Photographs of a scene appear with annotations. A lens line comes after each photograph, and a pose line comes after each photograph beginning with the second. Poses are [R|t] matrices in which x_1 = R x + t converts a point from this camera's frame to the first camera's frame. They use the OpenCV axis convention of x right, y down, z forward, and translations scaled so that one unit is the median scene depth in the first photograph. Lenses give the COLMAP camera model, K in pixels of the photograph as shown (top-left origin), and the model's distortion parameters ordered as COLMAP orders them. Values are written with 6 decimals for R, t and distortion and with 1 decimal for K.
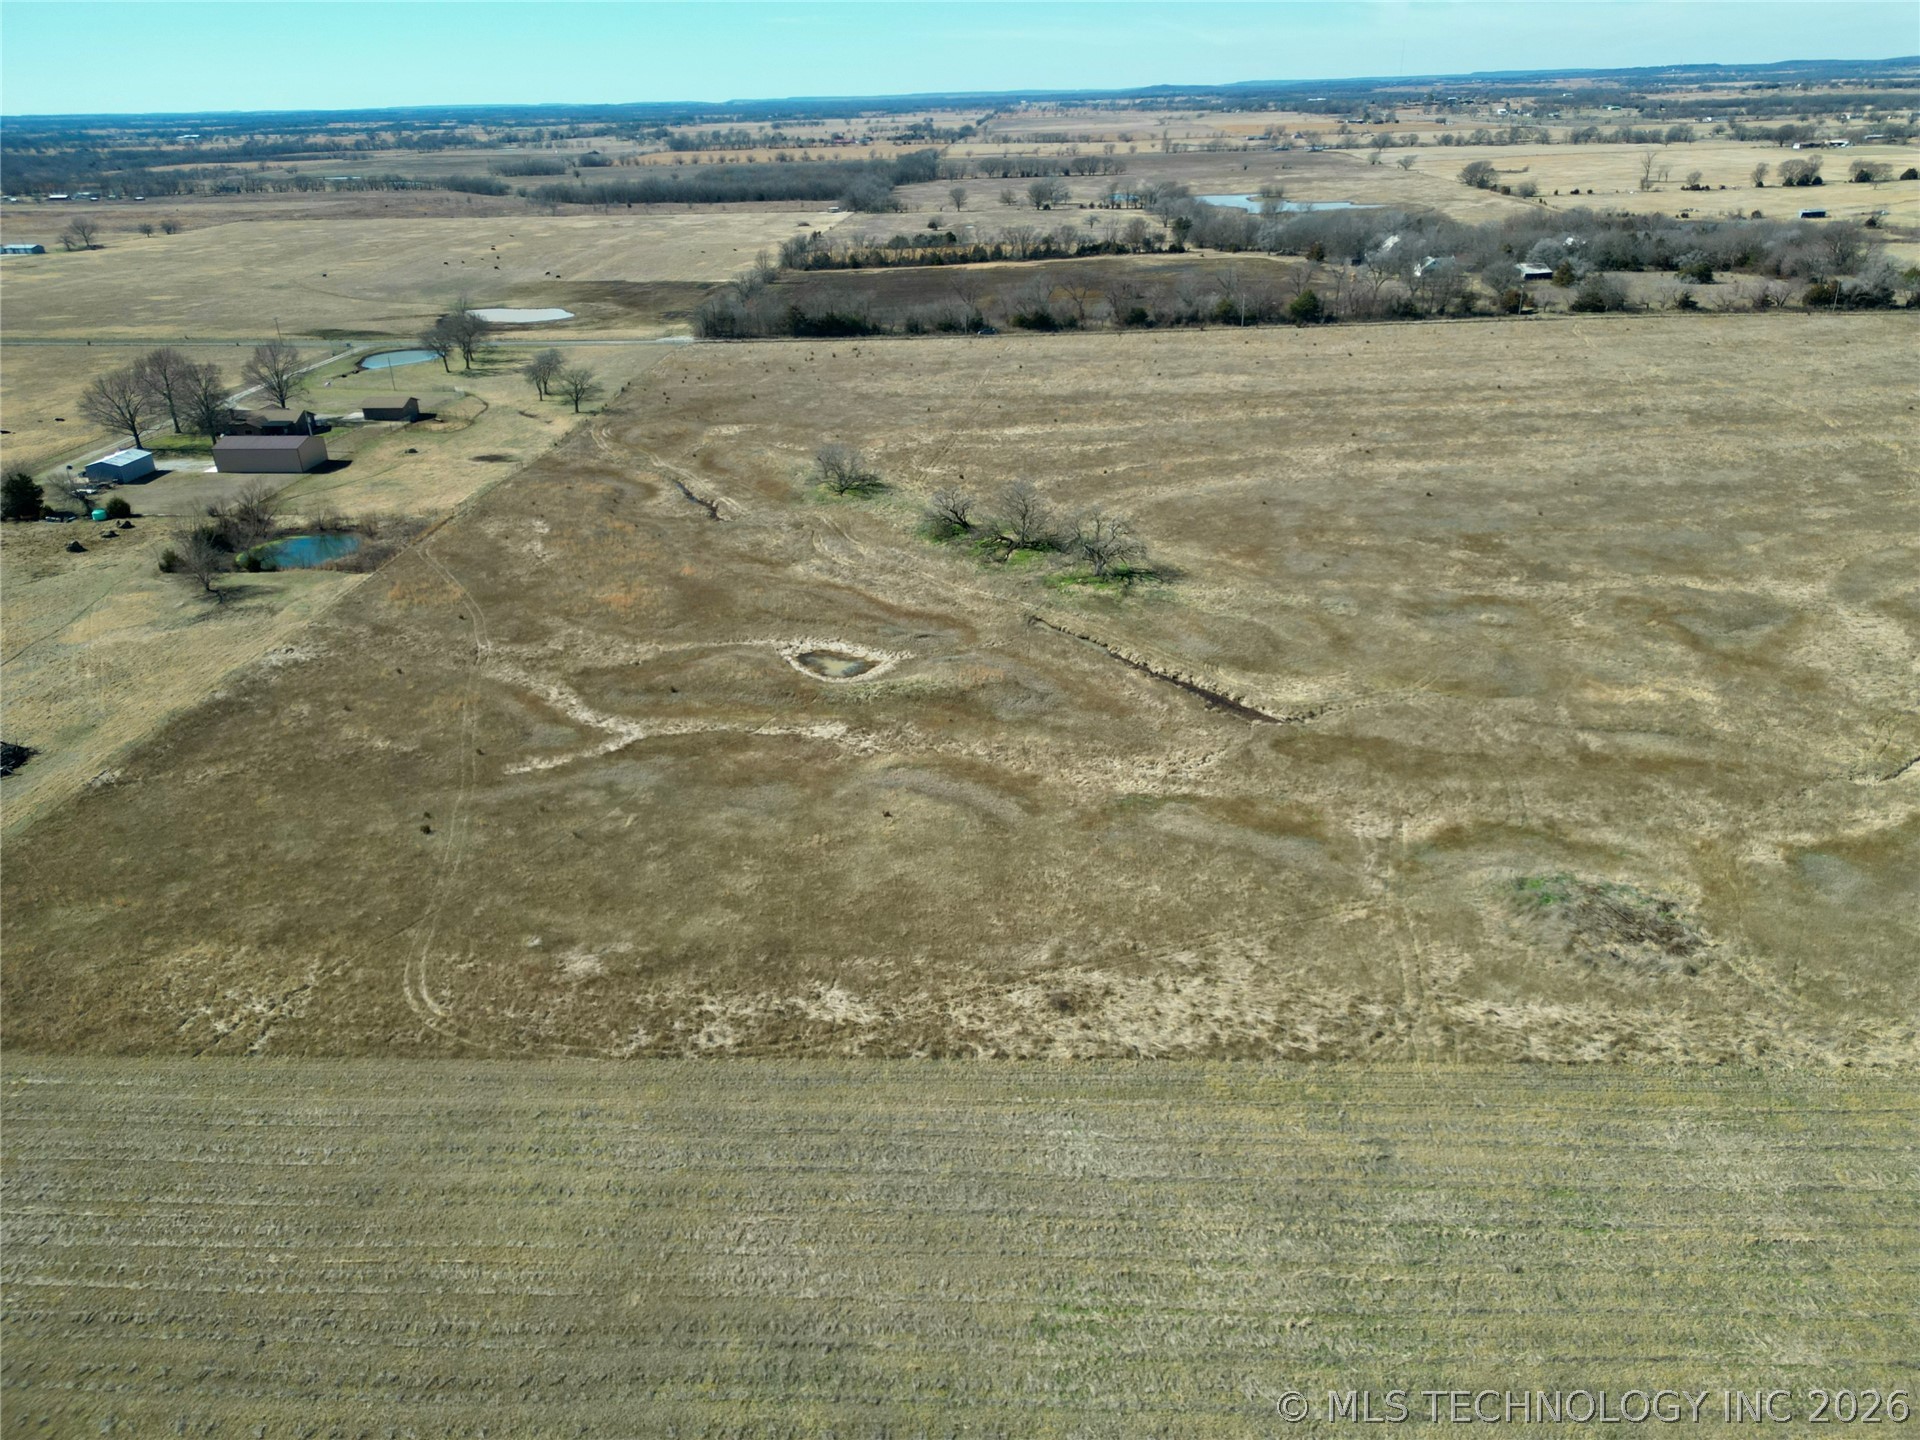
lens RADIAL K [[1333.0, 0, 958.0], [0, 1333.0, 719.3], [0, 0, 1]] dist [0.088483, -0.086515]
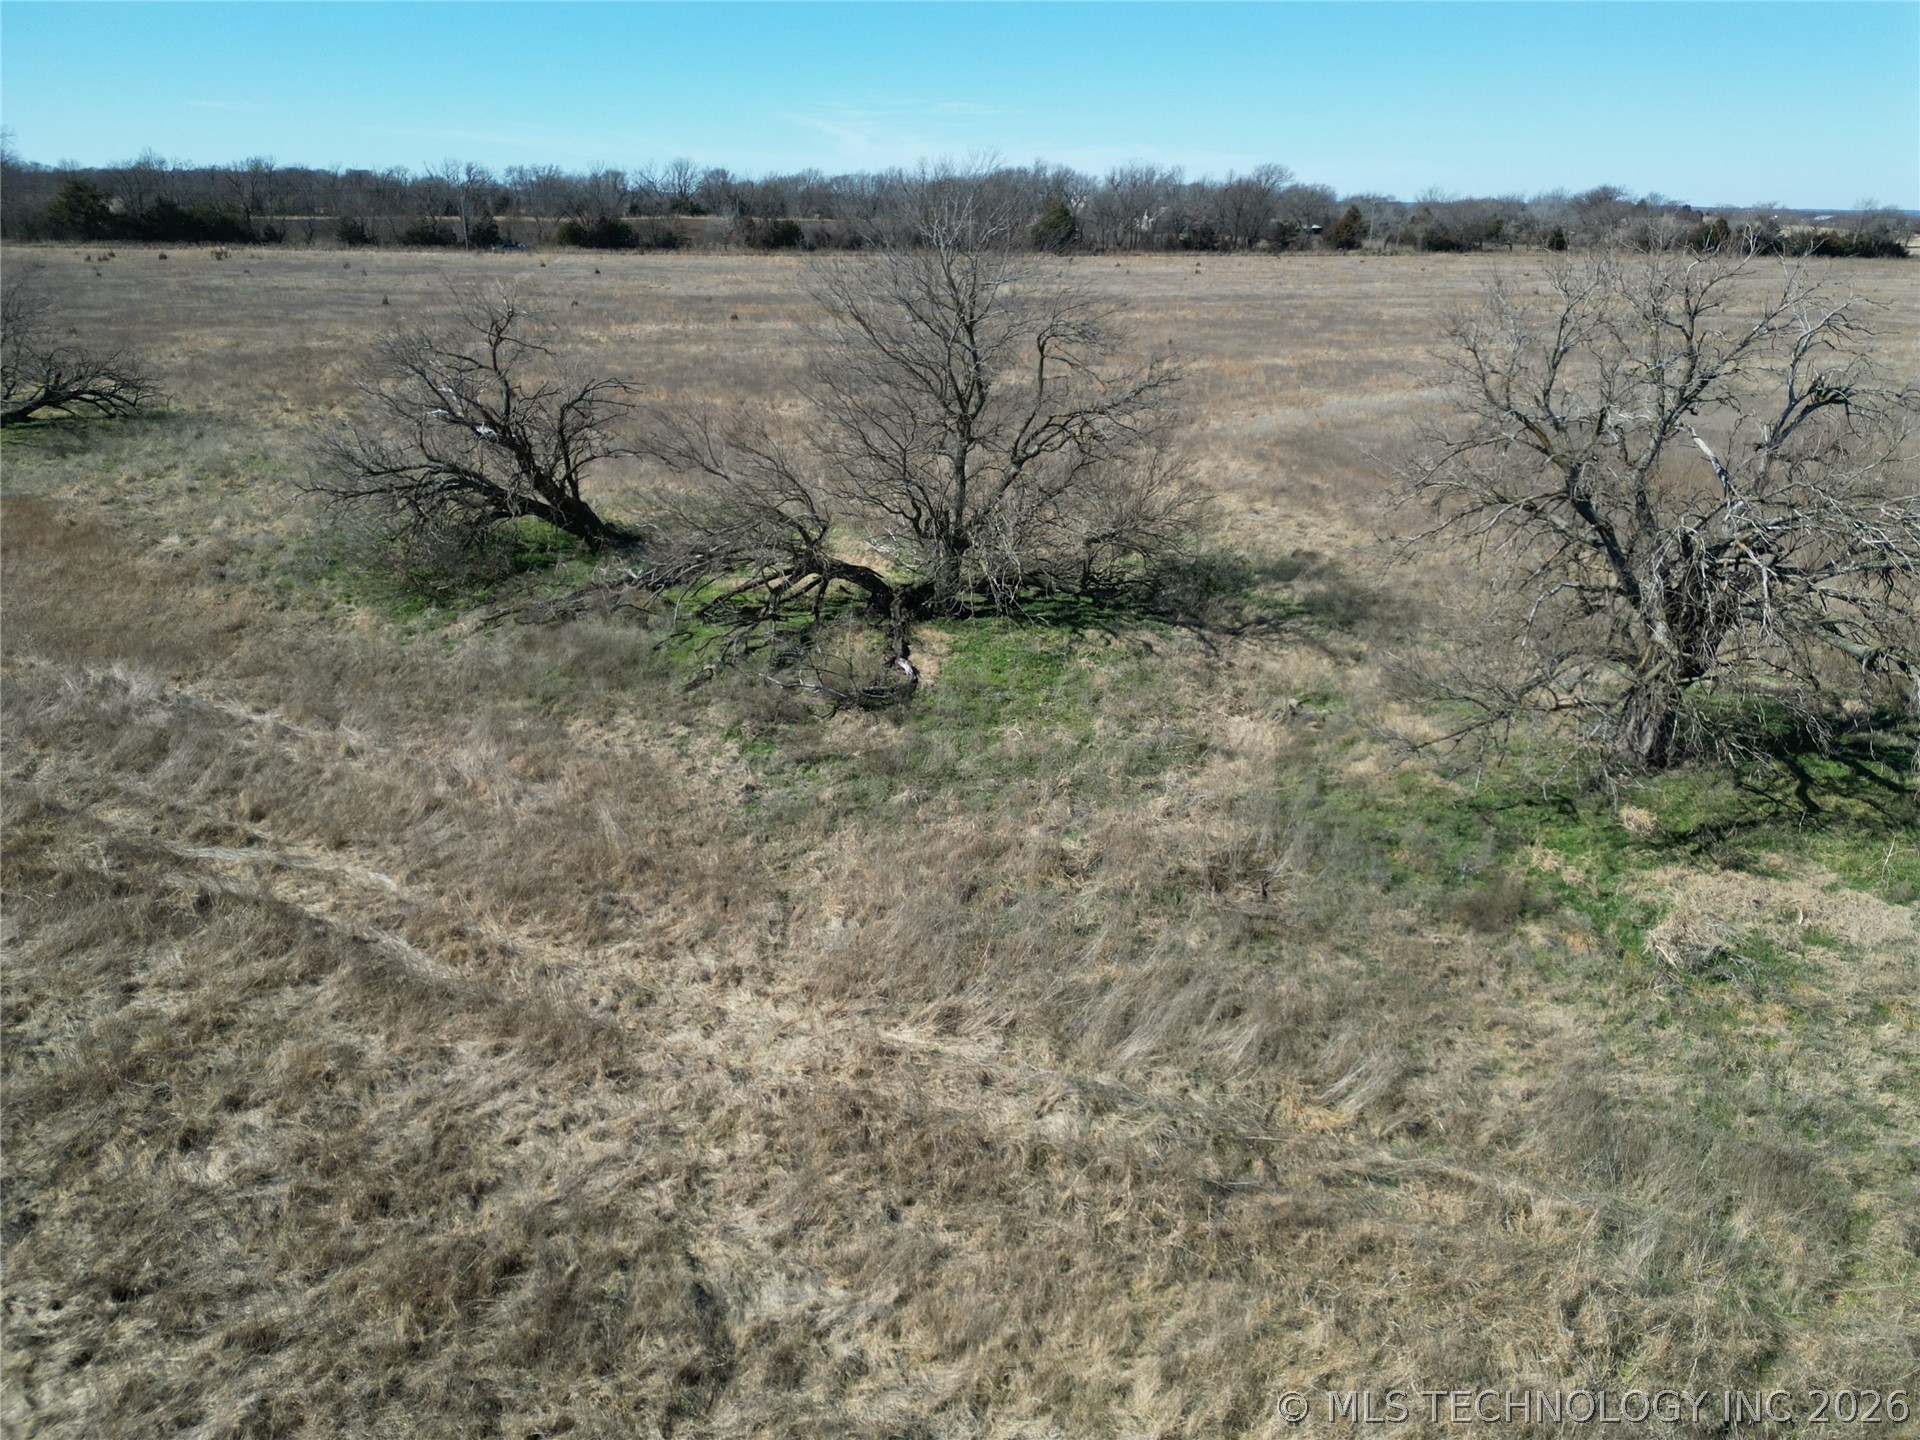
lens RADIAL K [[1333.0, 0, 958.0], [0, 1333.0, 719.3], [0, 0, 1]] dist [0.088483, -0.086515]
pose [[0.937104, -0.079007, 0.339990, -0.011280], [0.105487, 0.992604, -0.060090, -0.102974], [-0.332728, 0.092175, 0.938507, 0.824962]]
